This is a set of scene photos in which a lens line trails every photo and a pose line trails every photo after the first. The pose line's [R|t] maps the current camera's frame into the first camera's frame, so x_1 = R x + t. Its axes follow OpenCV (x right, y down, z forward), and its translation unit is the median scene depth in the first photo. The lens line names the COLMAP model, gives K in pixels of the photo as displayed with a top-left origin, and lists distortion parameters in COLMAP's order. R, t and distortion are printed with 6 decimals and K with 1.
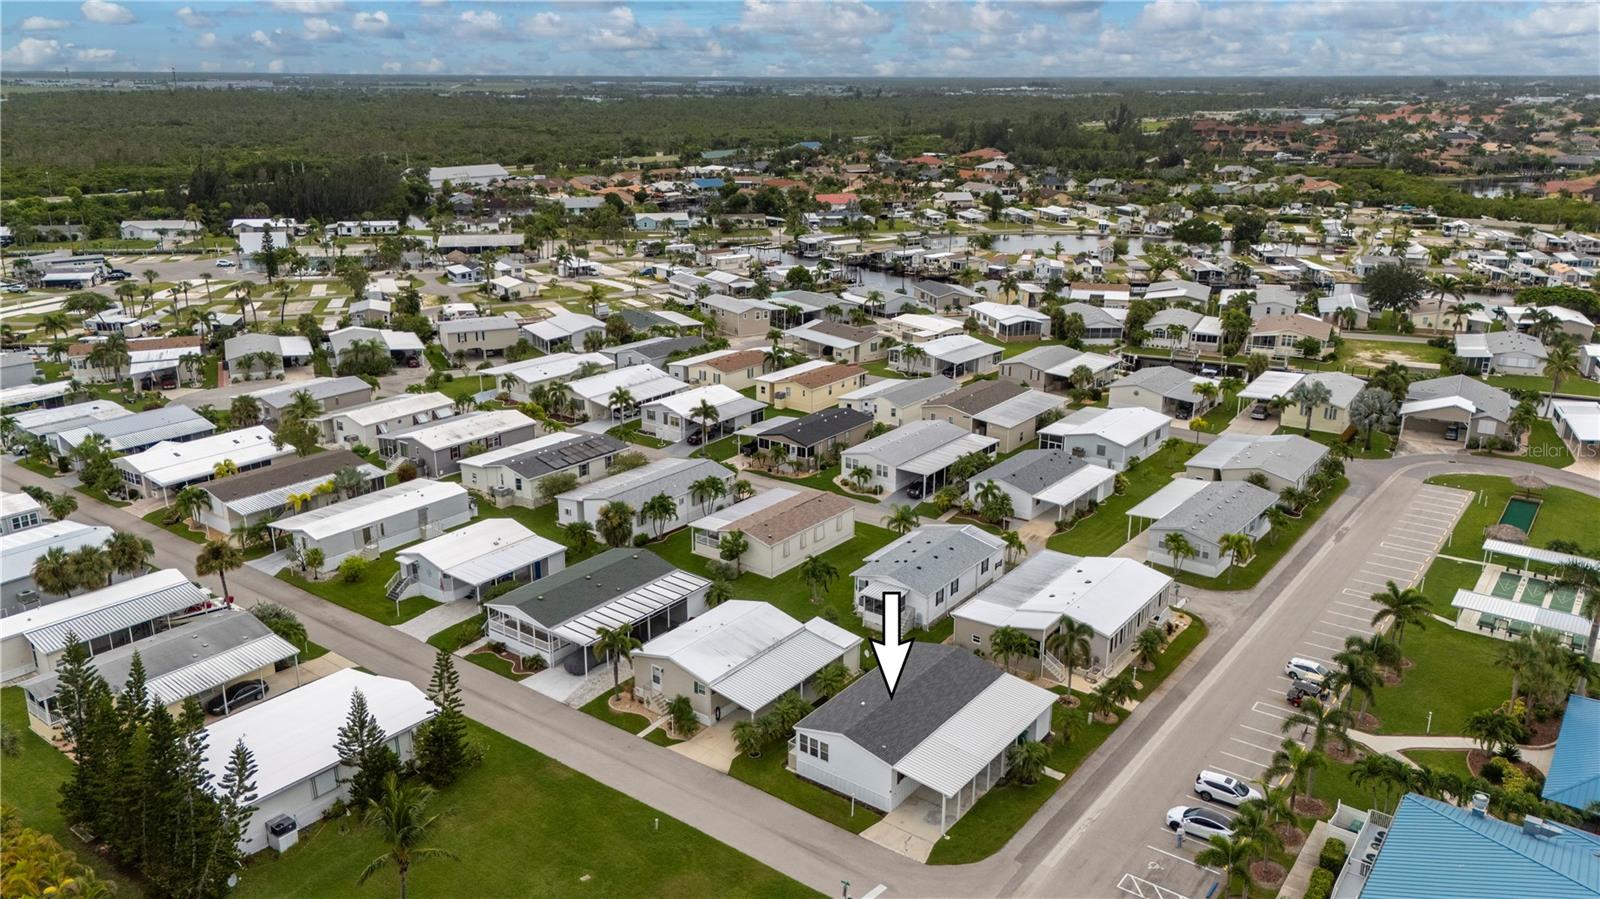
lens RADIAL K [[1185.0, 0, 797.9], [0, 1185.0, 418.4], [0, 0, 1]] dist [0.073540, -0.066950]
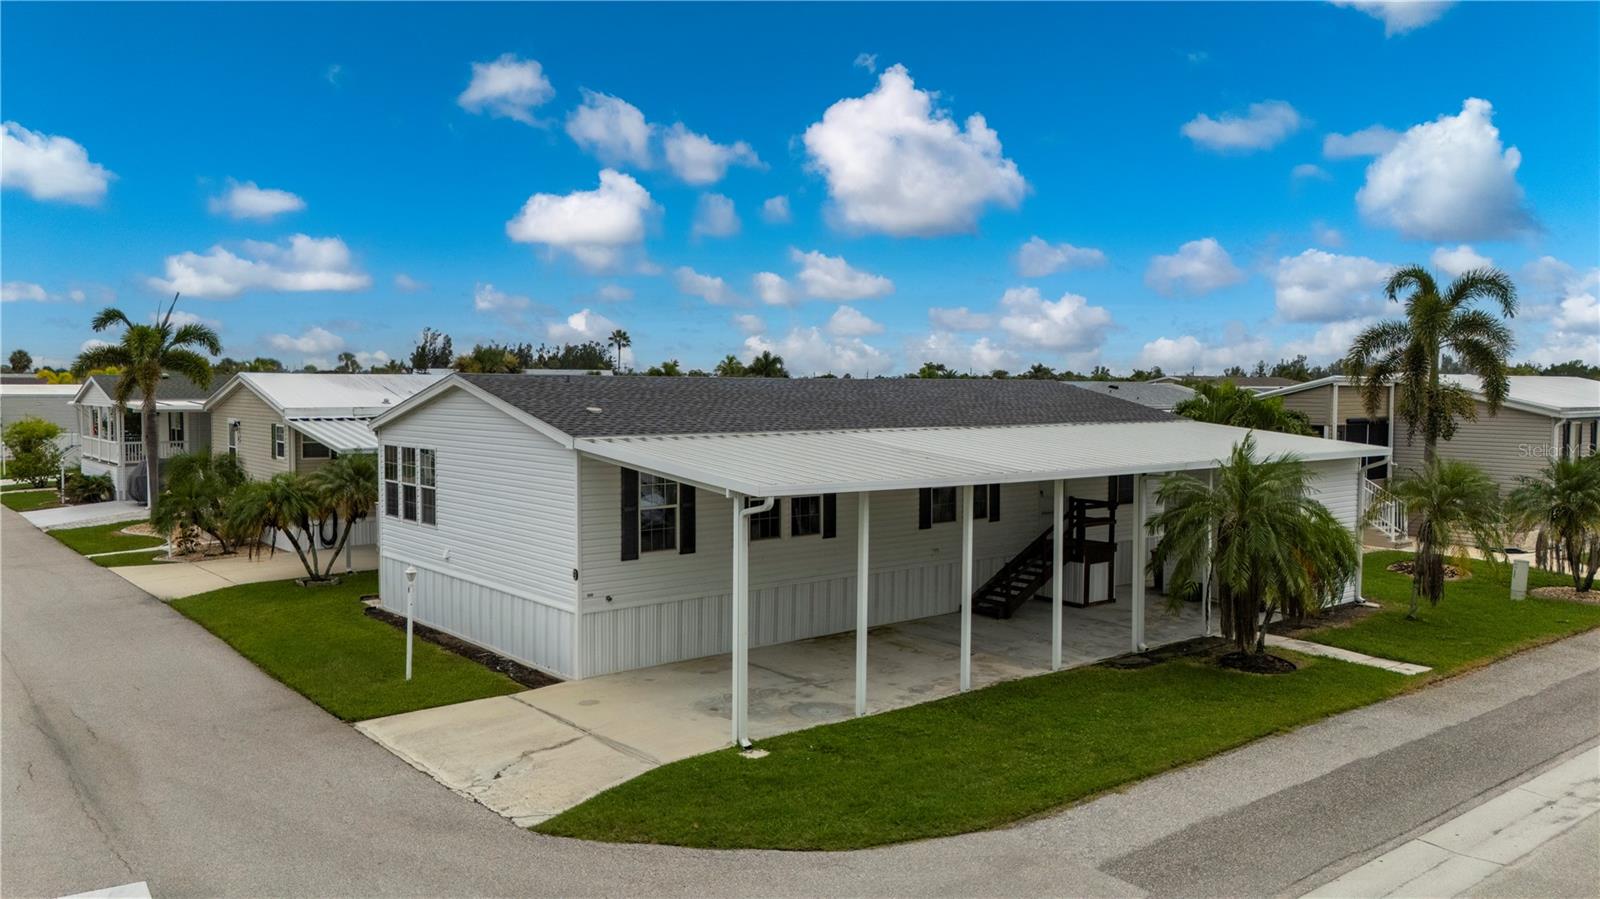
lens RADIAL K [[1170.6, 0, 795.4], [0, 1170.6, 446.9], [0, 0, 1]] dist [0.072776, -0.063803]
pose [[0.971031, 0.013632, -0.238566, 0.073752], [-0.067450, 0.973409, -0.218918, 0.145879], [0.229238, 0.228667, 0.946129, 0.347236]]
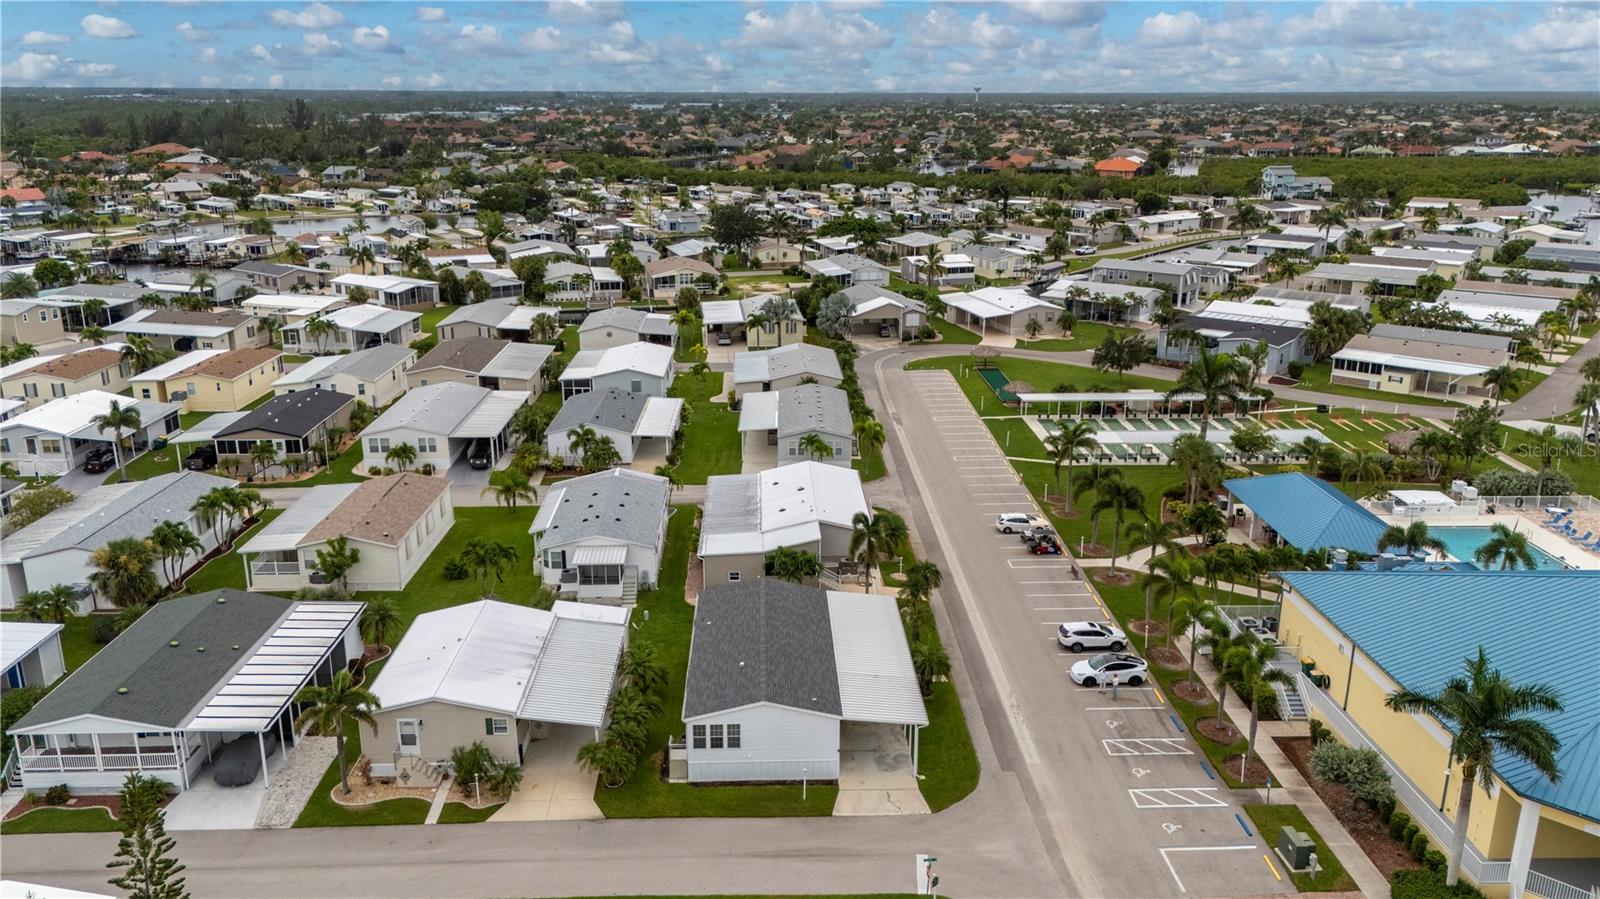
lens RADIAL K [[1190.5, 0, 800.0], [0, 1190.5, 449.5], [0, 0, 1]] dist [0.071071, -0.064711]
pose [[0.781228, -0.179929, 0.597752, -0.162701], [0.172819, 0.982472, 0.069868, 0.026438], [-0.599847, 0.048720, 0.798630, 0.166856]]
